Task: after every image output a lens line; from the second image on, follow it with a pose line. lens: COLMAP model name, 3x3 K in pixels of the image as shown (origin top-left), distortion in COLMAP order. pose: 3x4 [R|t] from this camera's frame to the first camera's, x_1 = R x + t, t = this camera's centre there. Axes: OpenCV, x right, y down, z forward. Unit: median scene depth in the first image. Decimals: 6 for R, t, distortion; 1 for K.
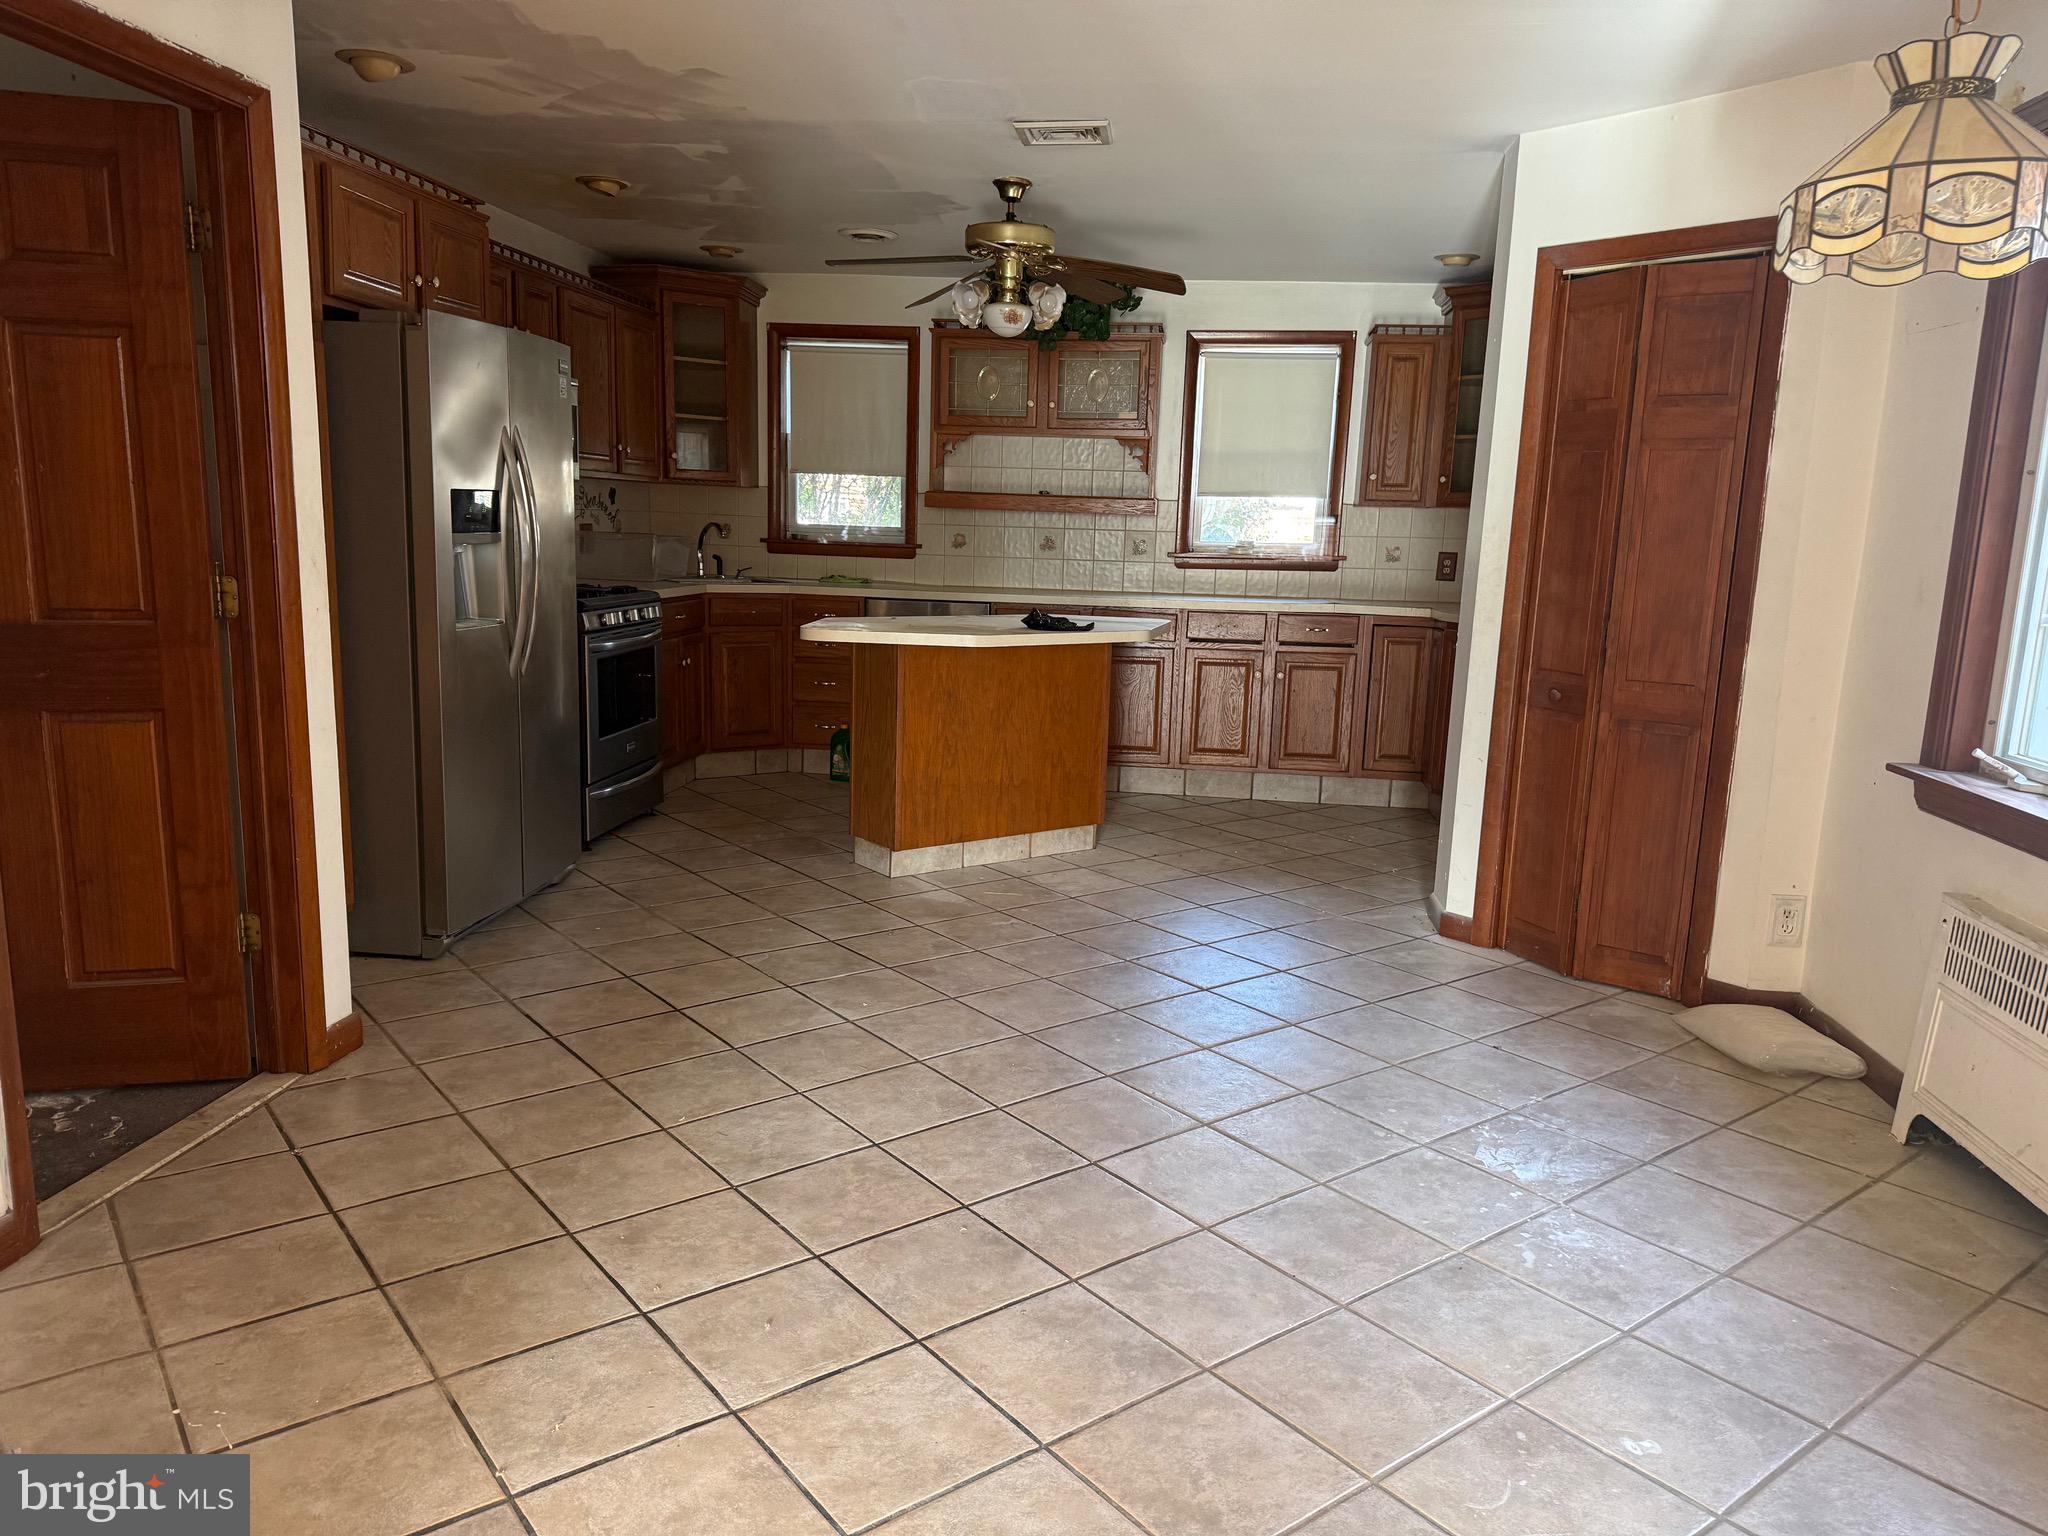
lens RADIAL K [[1424.7, 0, 1027.7], [0, 1424.7, 787.6], [0, 0, 1]] dist [0.072528, -0.091676]
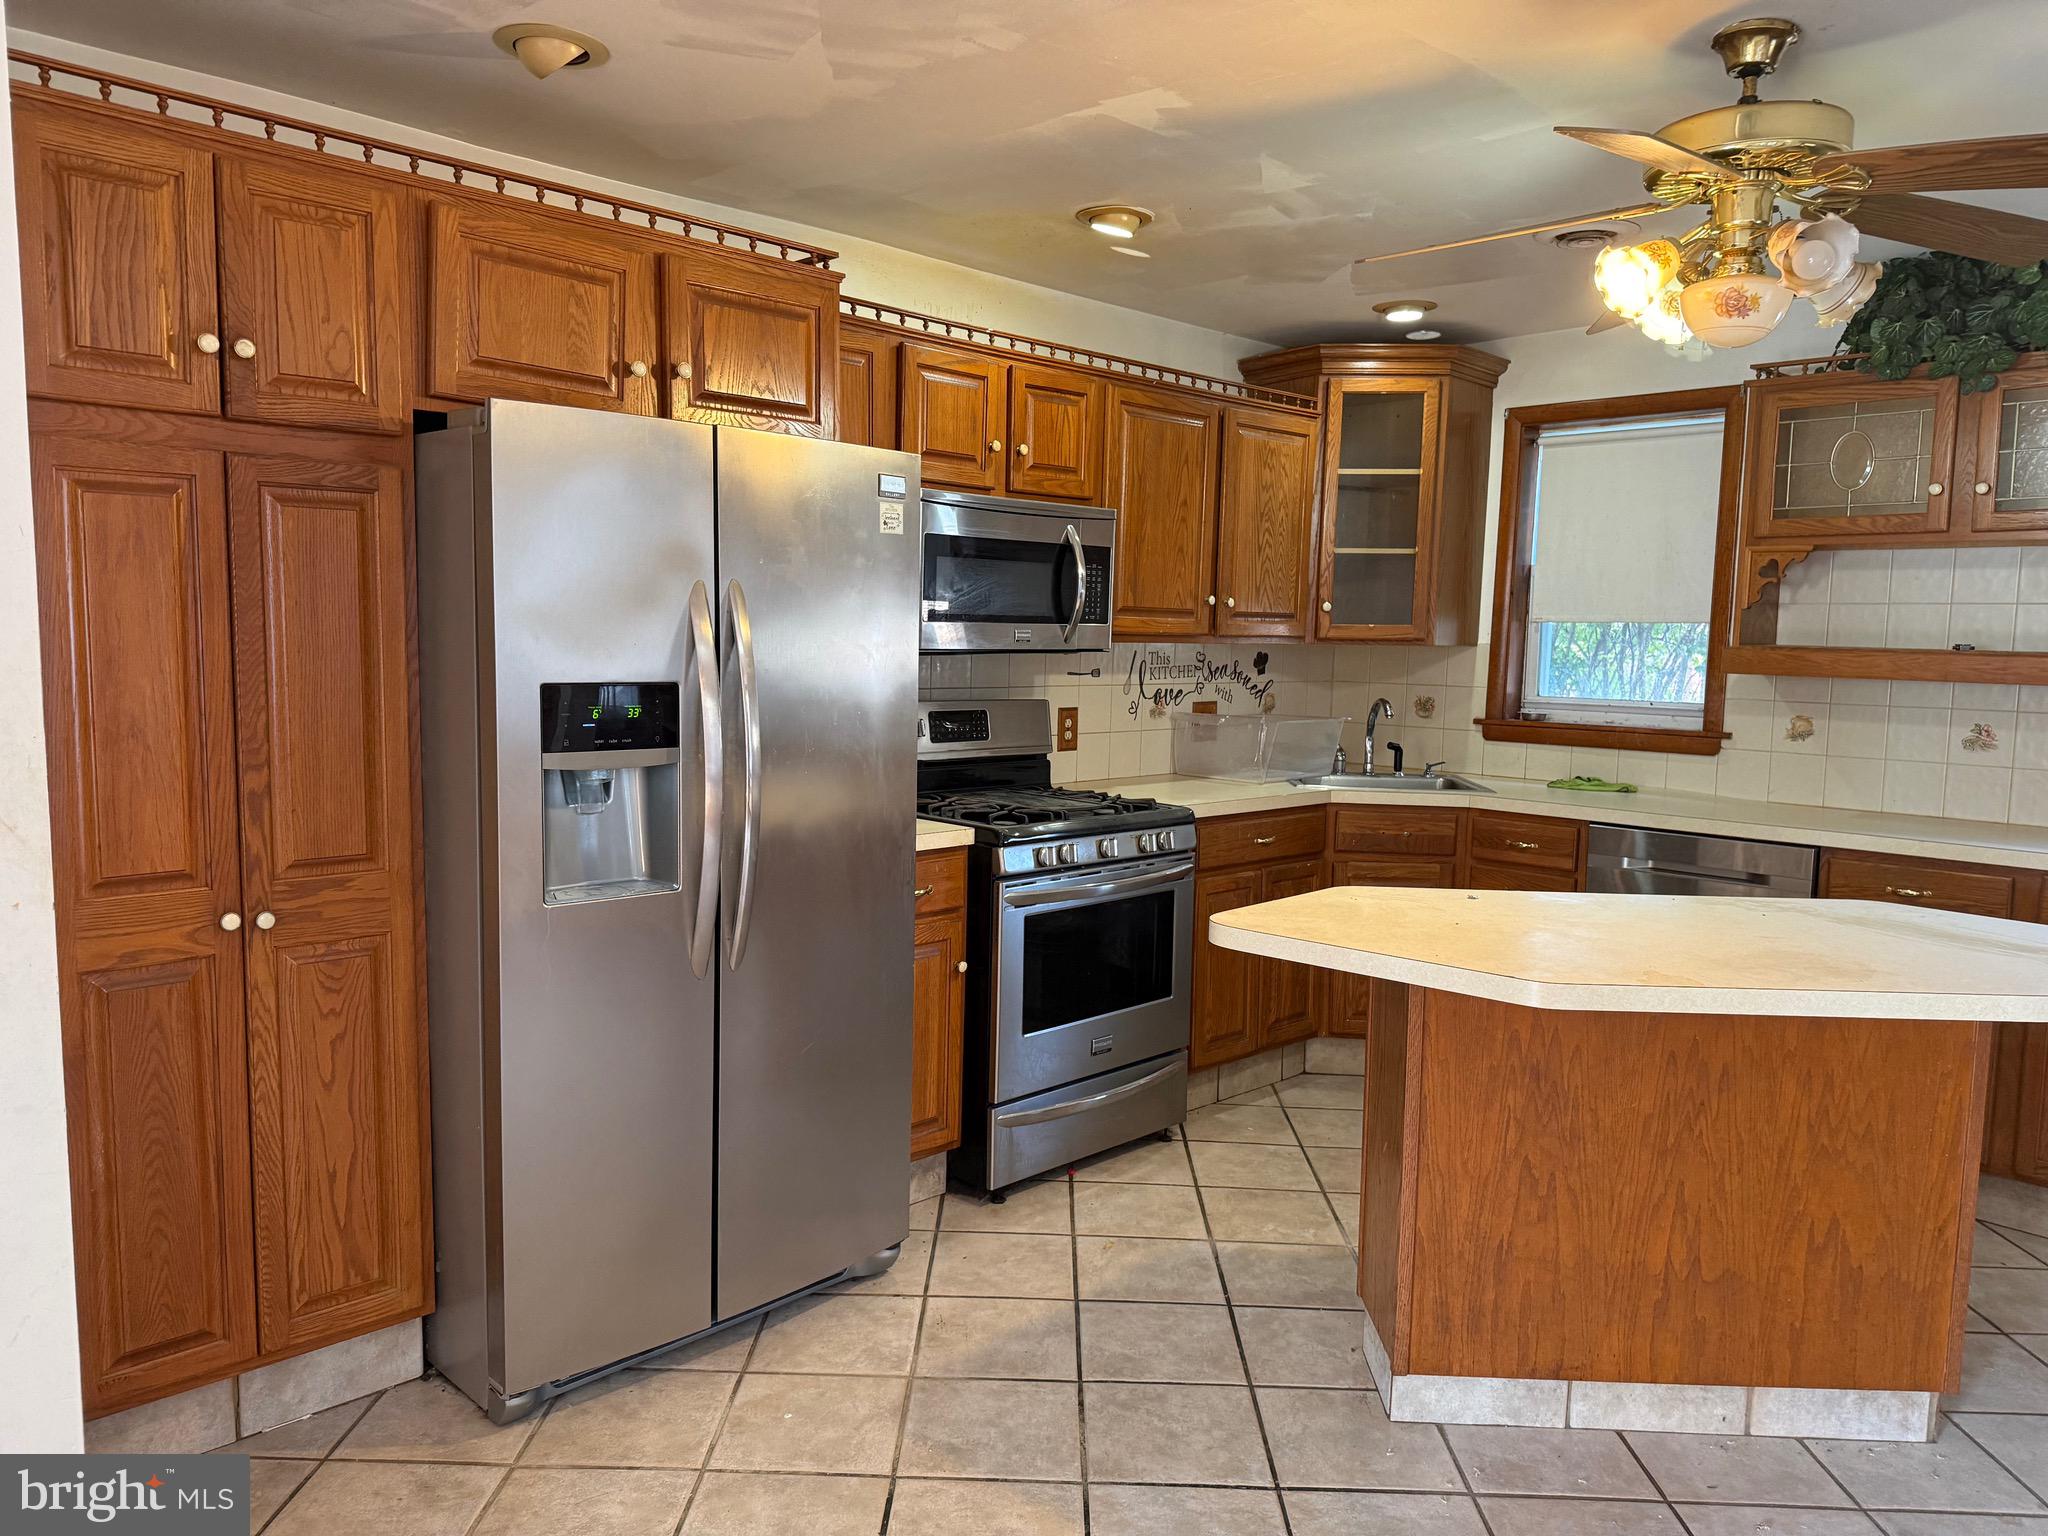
lens RADIAL K [[1424.7, 0, 1015.2], [0, 1424.7, 775.8], [0, 0, 1]] dist [0.072528, -0.091676]
pose [[0.772068, 0.046683, -0.633823, 0.088299], [-0.112817, 0.991527, -0.064394, -0.088863], [0.625447, 0.121223, 0.770793, 0.384490]]
